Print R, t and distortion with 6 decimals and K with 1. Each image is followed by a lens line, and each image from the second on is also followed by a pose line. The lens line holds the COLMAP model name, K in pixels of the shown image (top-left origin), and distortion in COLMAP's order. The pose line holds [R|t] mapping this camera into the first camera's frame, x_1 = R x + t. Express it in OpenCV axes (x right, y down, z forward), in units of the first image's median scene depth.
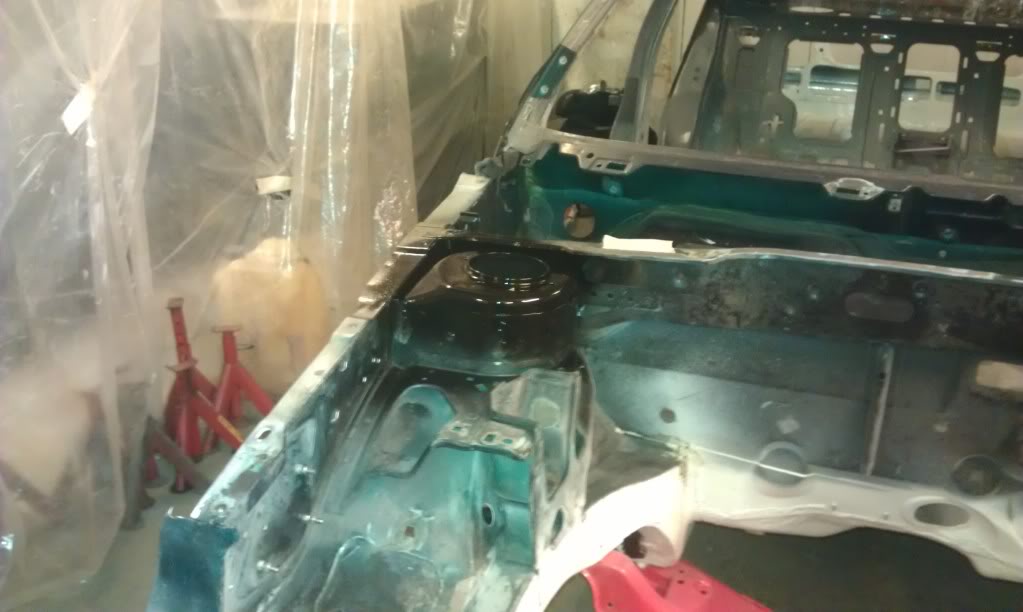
lens RADIAL K [[1098.9, 0, 511.5], [0, 1098.9, 306.0], [0, 0, 1]] dist [0.007071, -0.025893]
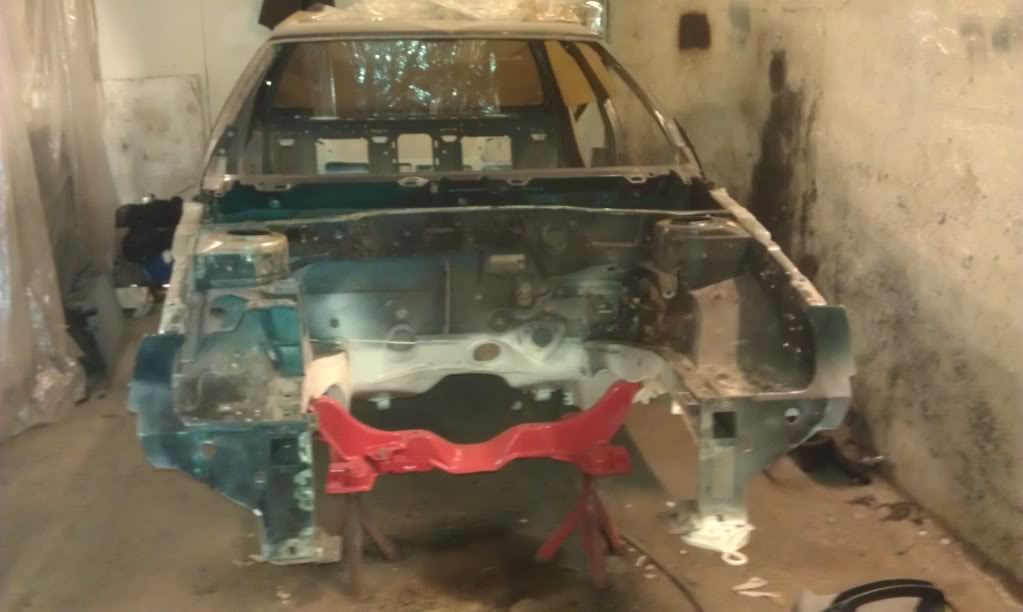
lens RADIAL K [[1098.9, 0, 511.5], [0, 1098.9, 306.0], [0, 0, 1]] dist [0.007071, -0.025893]
pose [[0.885426, -0.134840, 0.444791, -0.385302], [0.188890, 0.978792, -0.079291, 0.267607], [-0.424666, 0.154223, 0.892118, -0.686843]]
